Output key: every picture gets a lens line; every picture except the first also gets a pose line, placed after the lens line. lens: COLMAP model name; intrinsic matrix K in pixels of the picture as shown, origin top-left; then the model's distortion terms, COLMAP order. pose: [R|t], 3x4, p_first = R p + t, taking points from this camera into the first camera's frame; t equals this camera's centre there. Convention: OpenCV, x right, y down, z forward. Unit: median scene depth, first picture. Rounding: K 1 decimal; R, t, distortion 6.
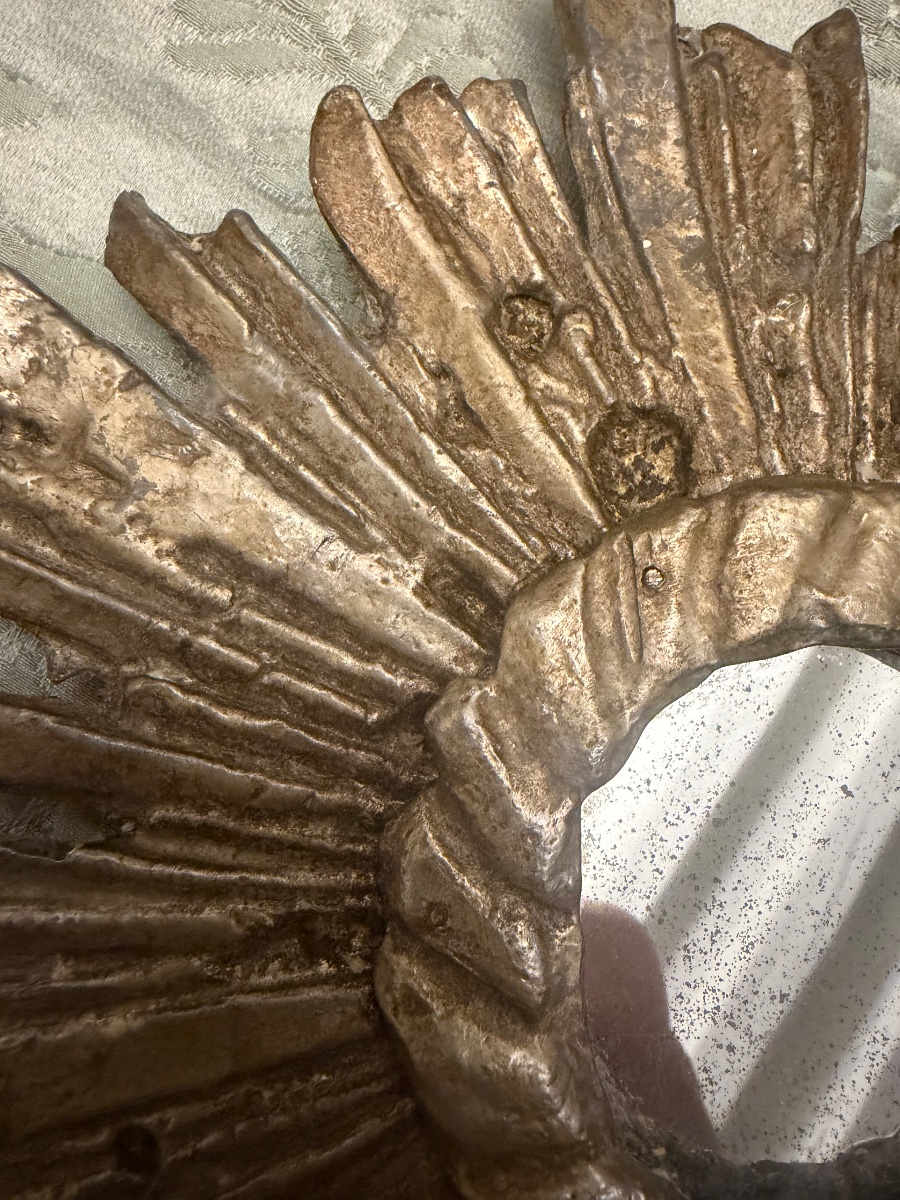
lens RADIAL K [[930.5, 0, 446.1], [0, 930.5, 501.5], [0, 0, 1]] dist [0.001202, -0.000333]
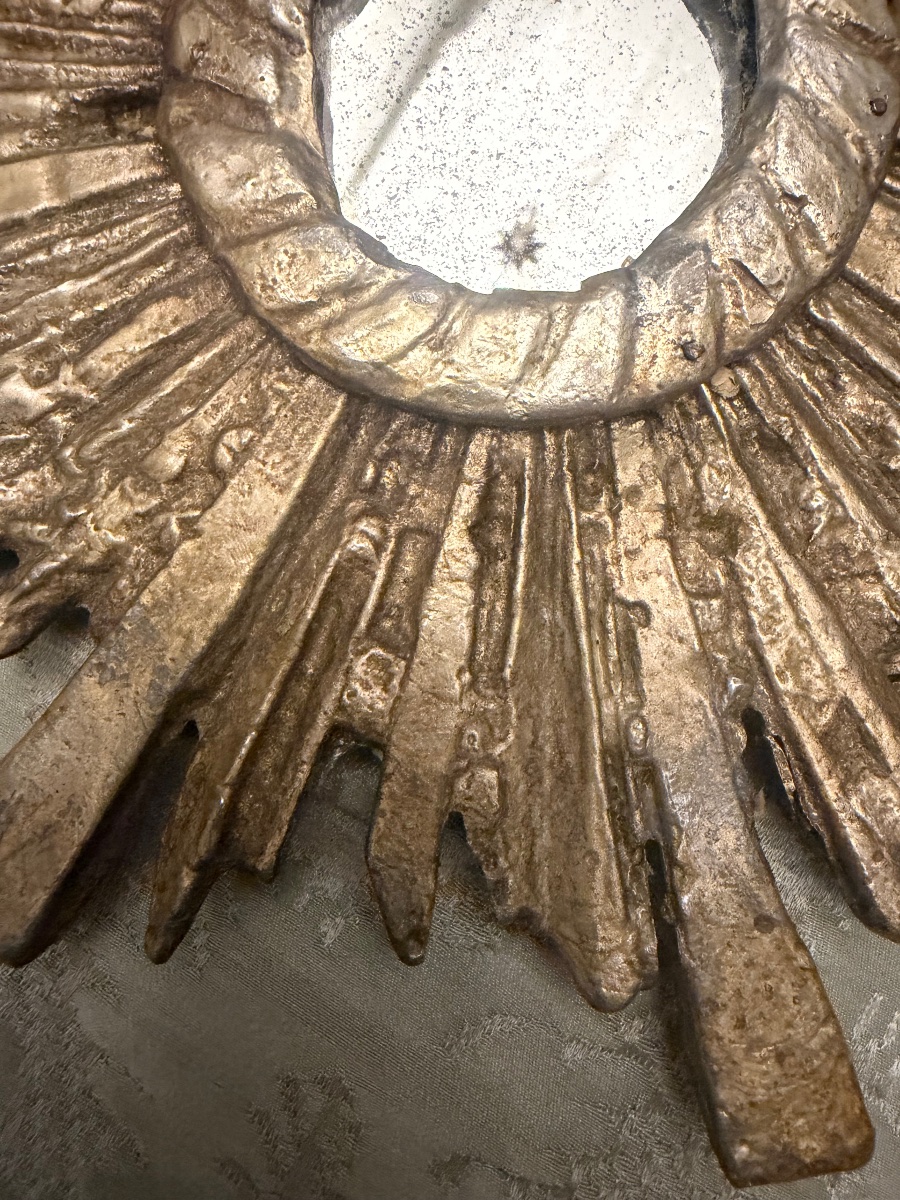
lens RADIAL K [[930.5, 0, 446.1], [0, 930.5, 501.5], [0, 0, 1]] dist [0.001202, -0.000333]
pose [[0.998149, -0.023655, -0.056020, 0.335731], [0.023761, 0.999717, 0.001222, 0.938011], [0.055976, -0.002550, 0.998429, -0.203289]]
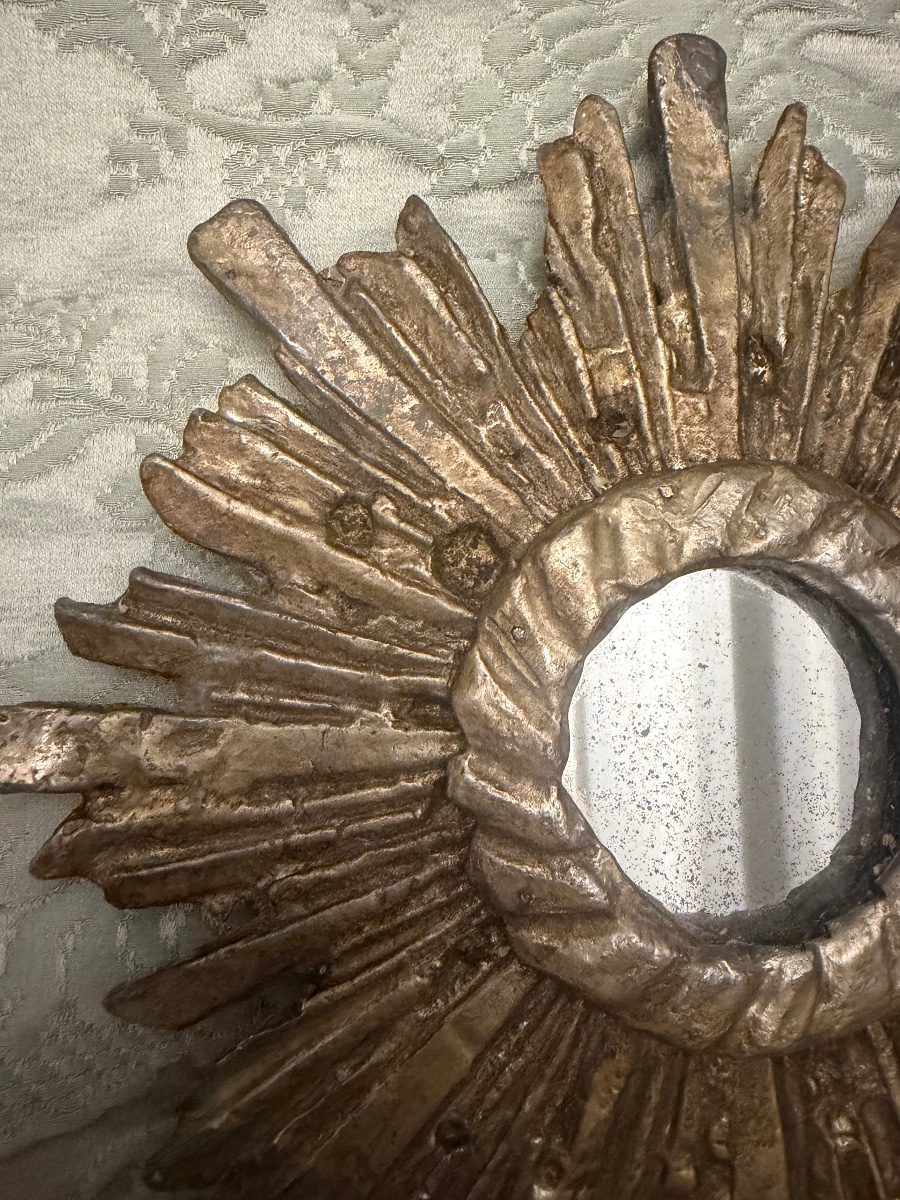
lens RADIAL K [[930.5, 0, 446.1], [0, 930.5, 501.5], [0, 0, 1]] dist [0.001202, -0.000333]
pose [[0.821690, -0.565370, 0.071993, 0.126554], [0.561703, 0.824726, 0.065699, -0.241649], [-0.096518, -0.013545, 0.995239, -0.460060]]
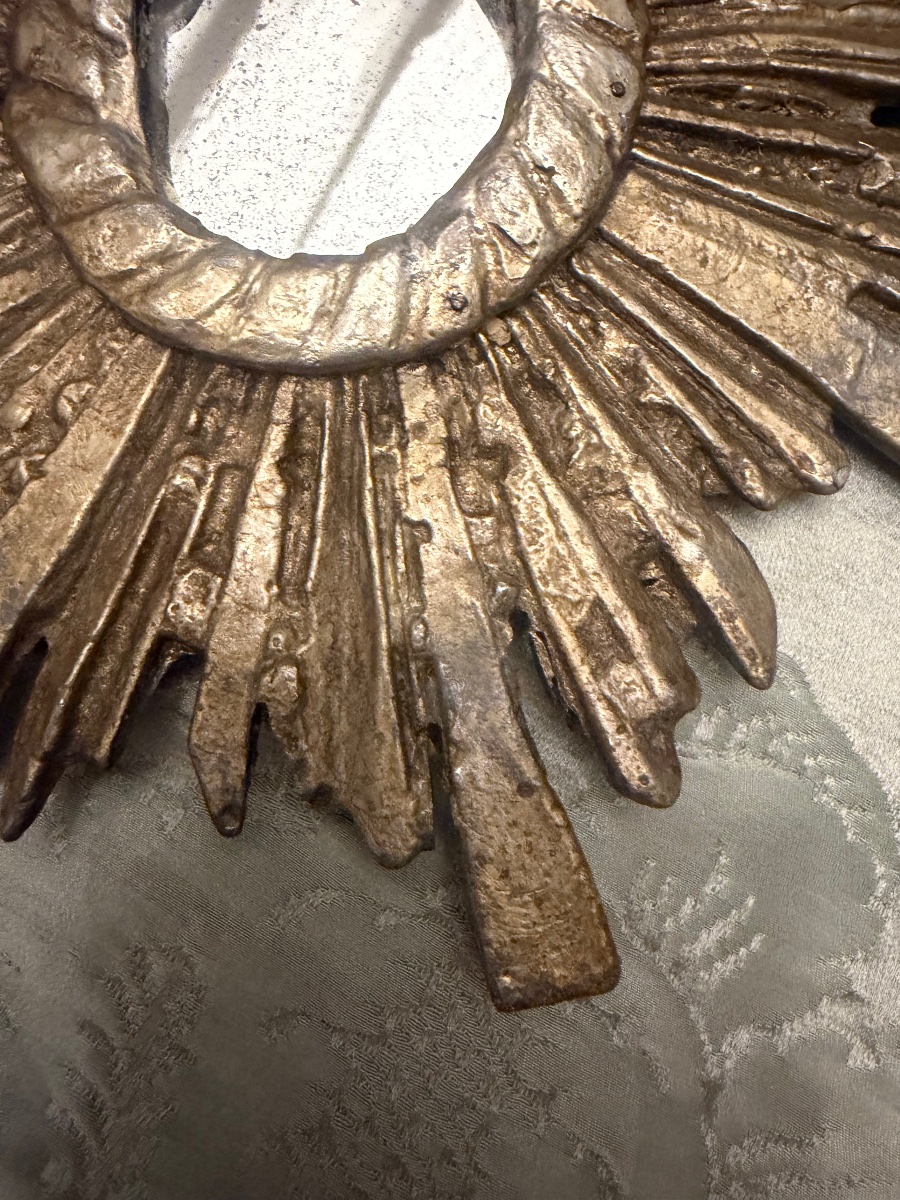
lens RADIAL K [[930.5, 0, 446.1], [0, 930.5, 501.5], [0, 0, 1]] dist [0.001202, -0.000333]
pose [[0.997529, -0.050331, -0.049013, 0.584509], [0.050394, 0.998729, 0.000042, 1.034034], [0.048948, -0.002512, 0.998798, -0.356714]]
